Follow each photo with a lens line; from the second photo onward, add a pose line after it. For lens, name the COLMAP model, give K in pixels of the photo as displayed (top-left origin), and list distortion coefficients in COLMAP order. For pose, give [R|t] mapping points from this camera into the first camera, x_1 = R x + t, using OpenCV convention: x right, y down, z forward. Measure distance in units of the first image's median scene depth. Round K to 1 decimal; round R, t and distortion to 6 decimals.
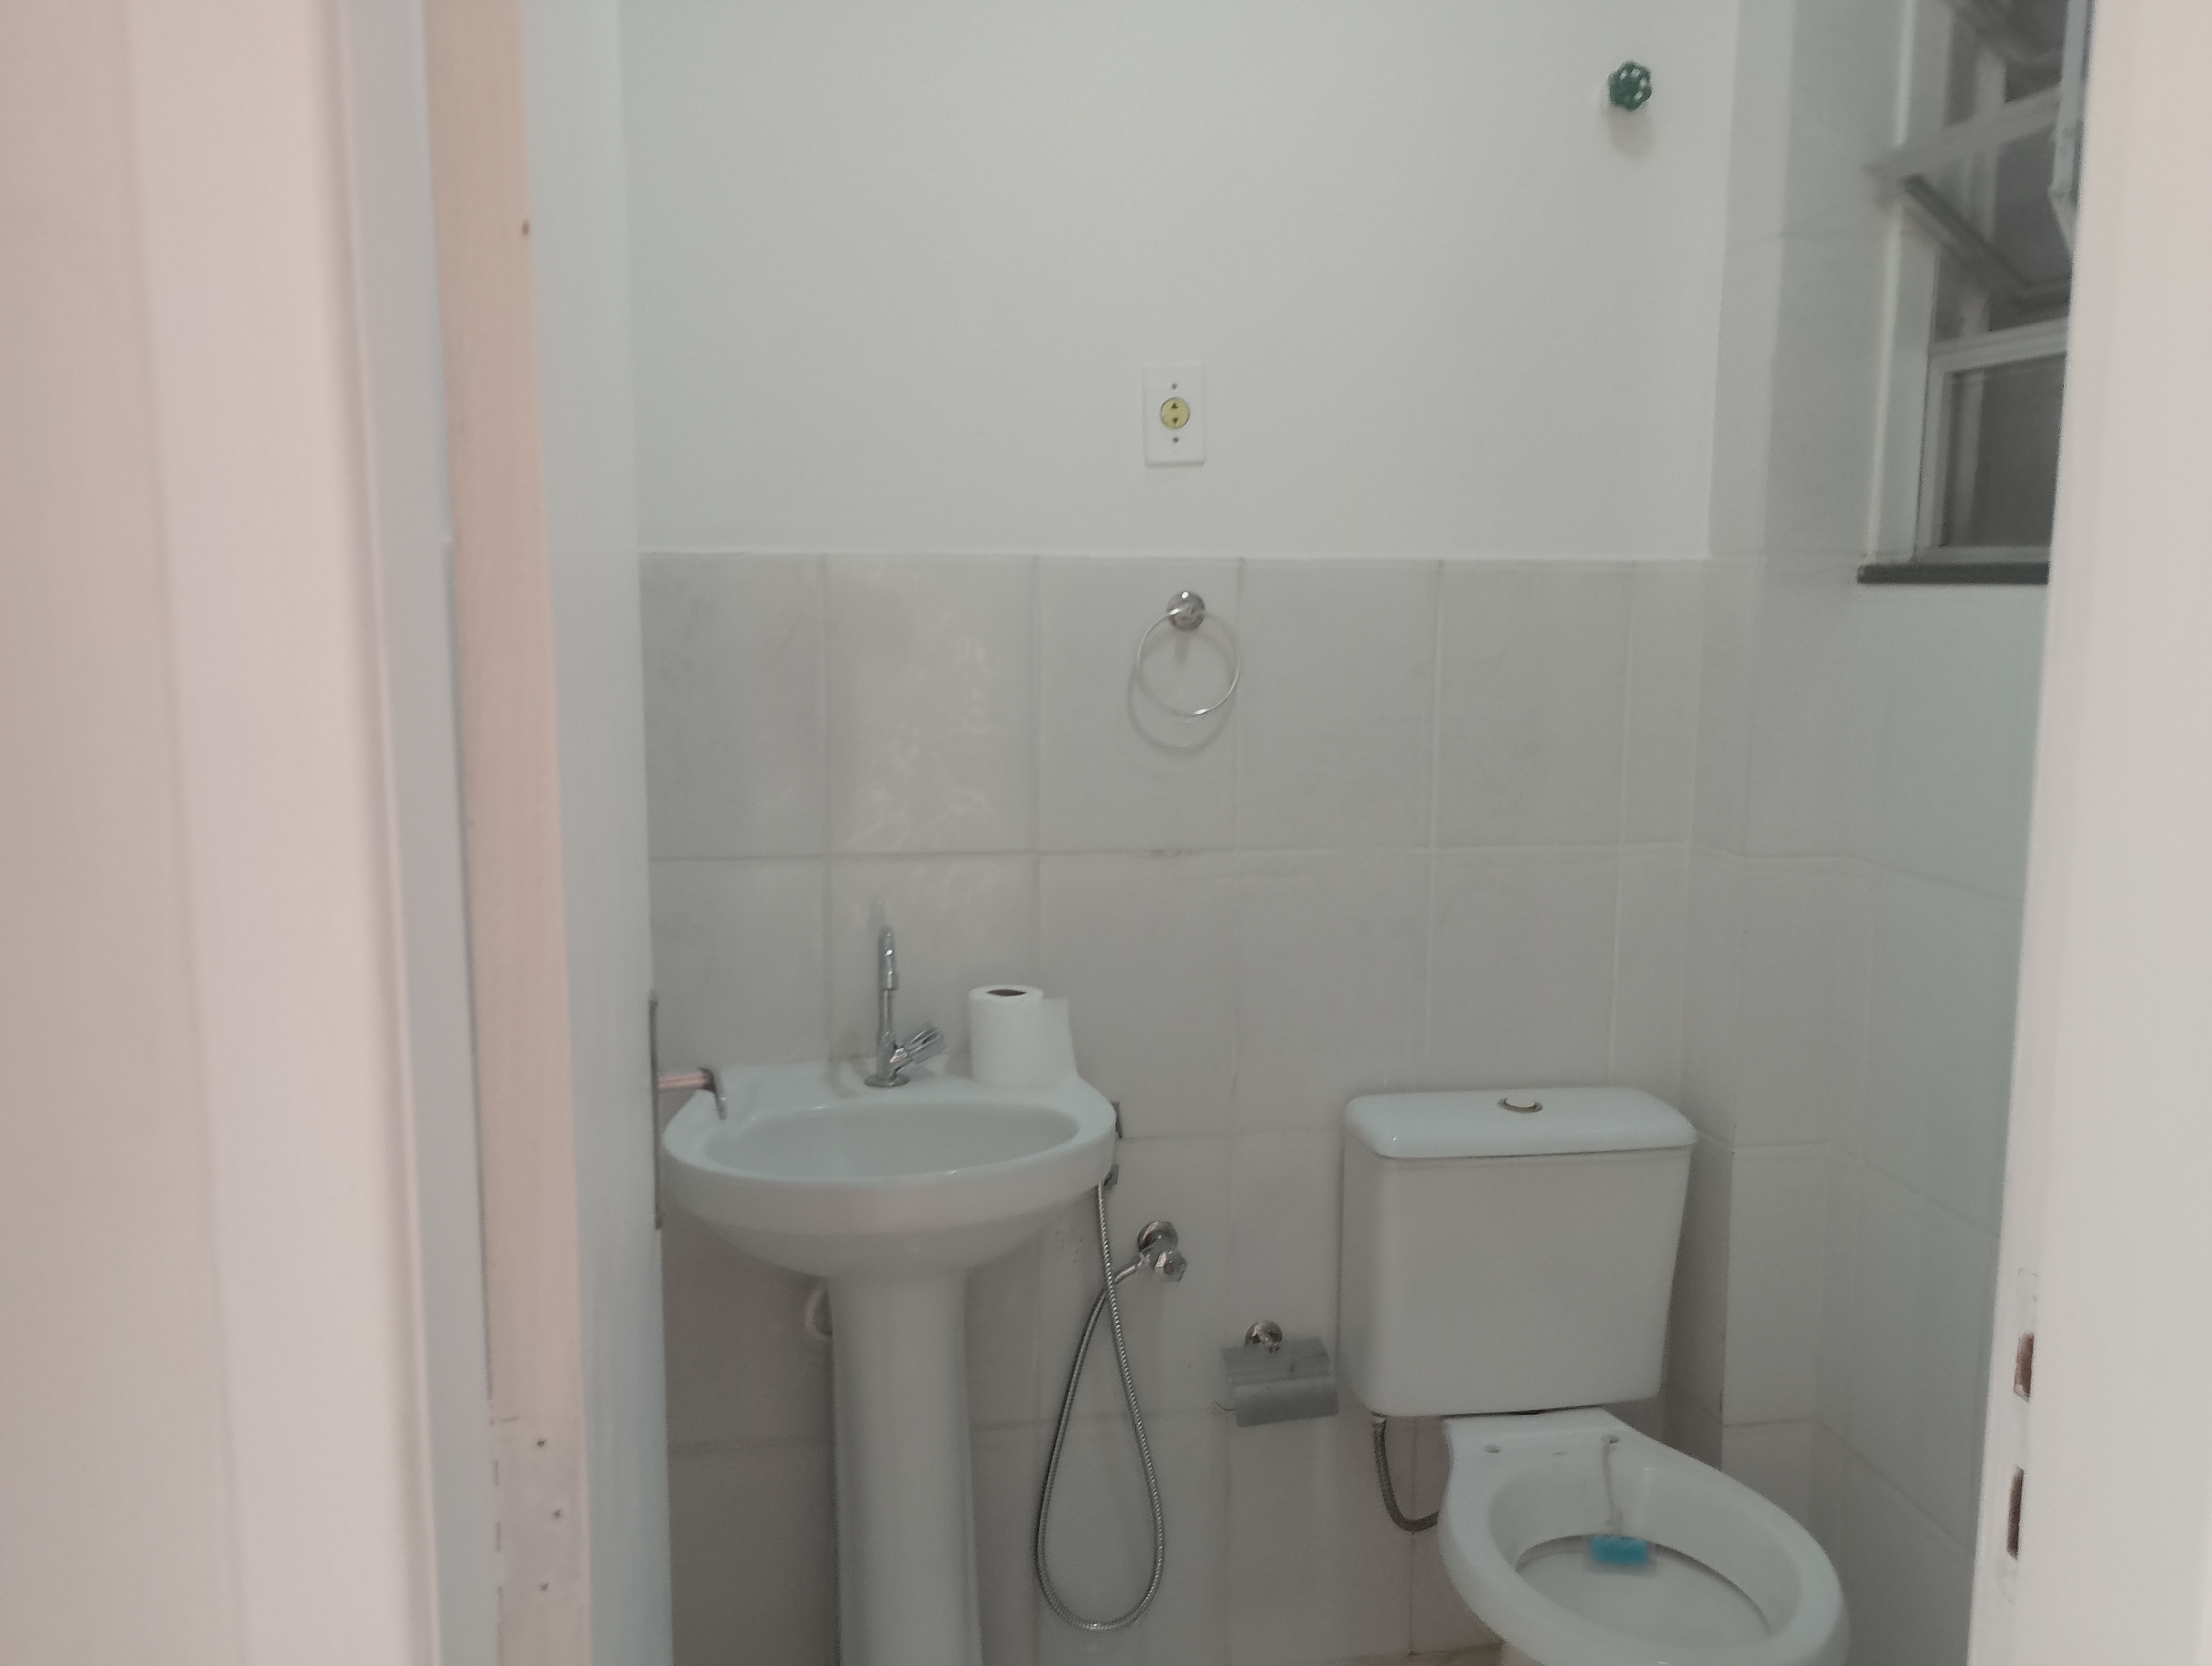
lens RADIAL K [[1854.2, 0, 1106.0], [0, 1854.2, 833.0], [0, 0, 1]] dist [0.078019, -0.120839]
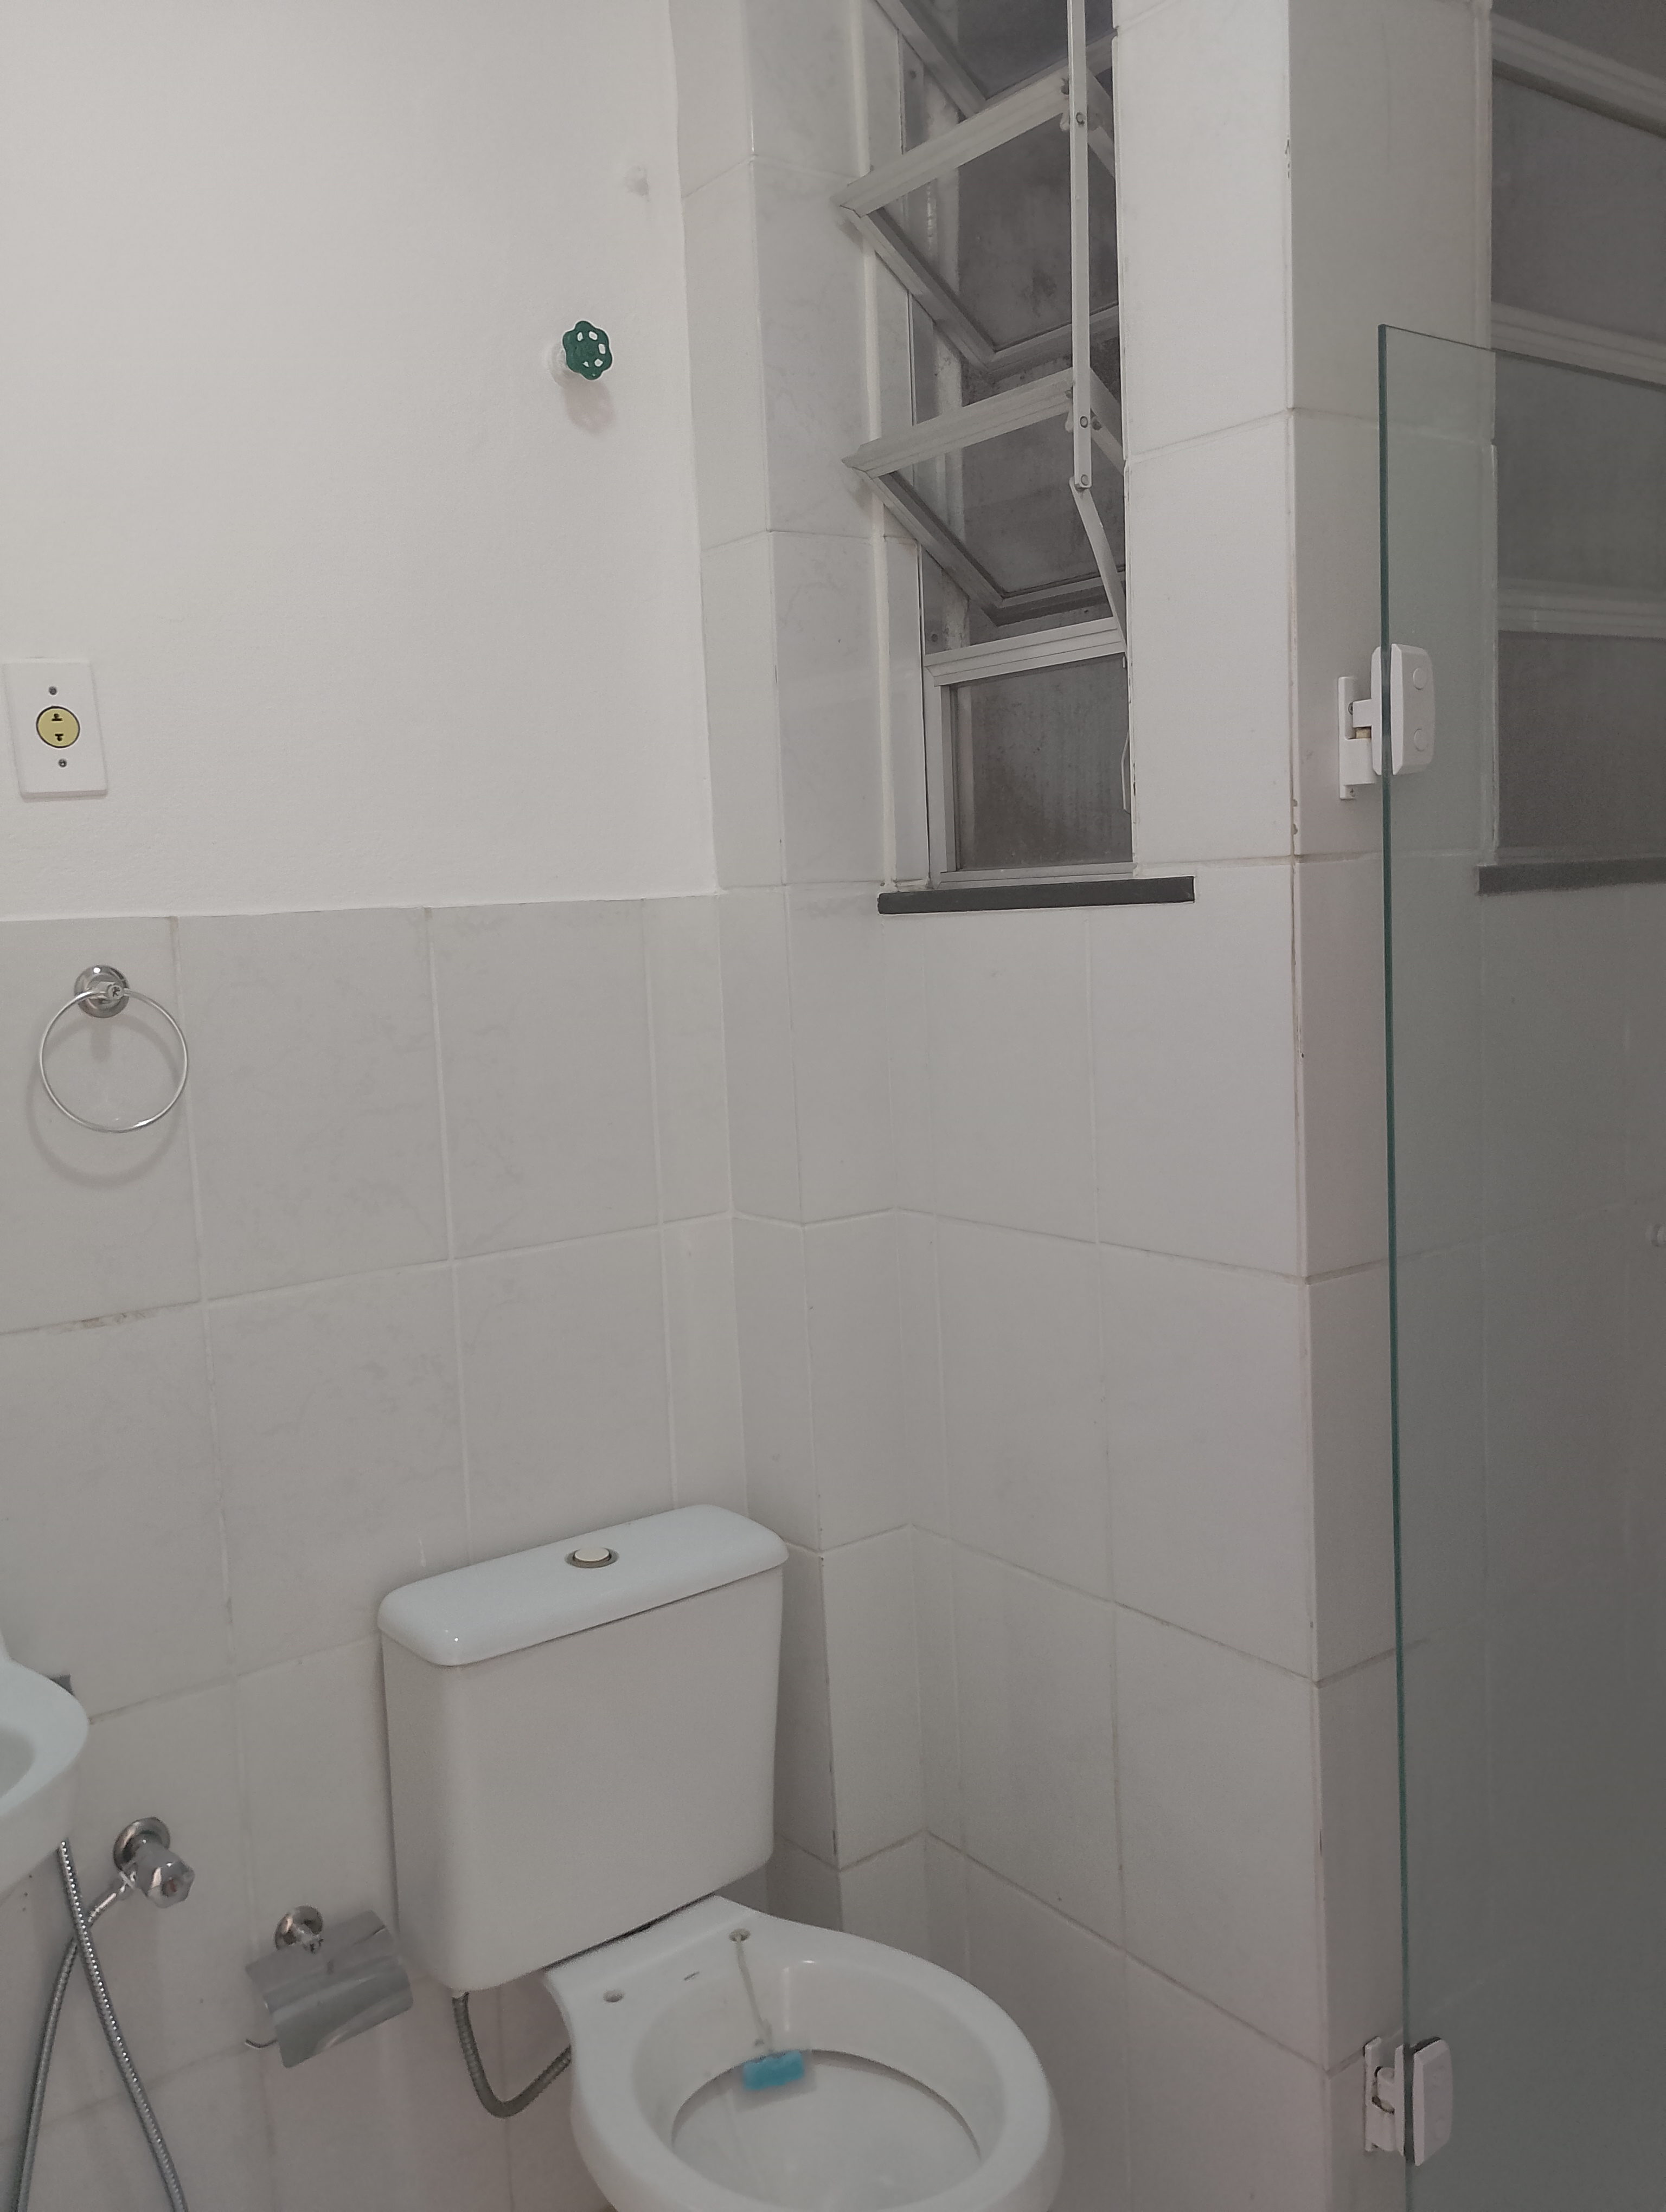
lens RADIAL K [[1854.2, 0, 825.3], [0, 1854.2, 1091.4], [0, 0, 1]] dist [0.078019, -0.120839]
pose [[0.887182, -0.093281, 0.451893, -0.041113], [0.113657, 0.993355, -0.018086, -0.033426], [-0.447203, 0.067407, 0.891889, 0.206905]]
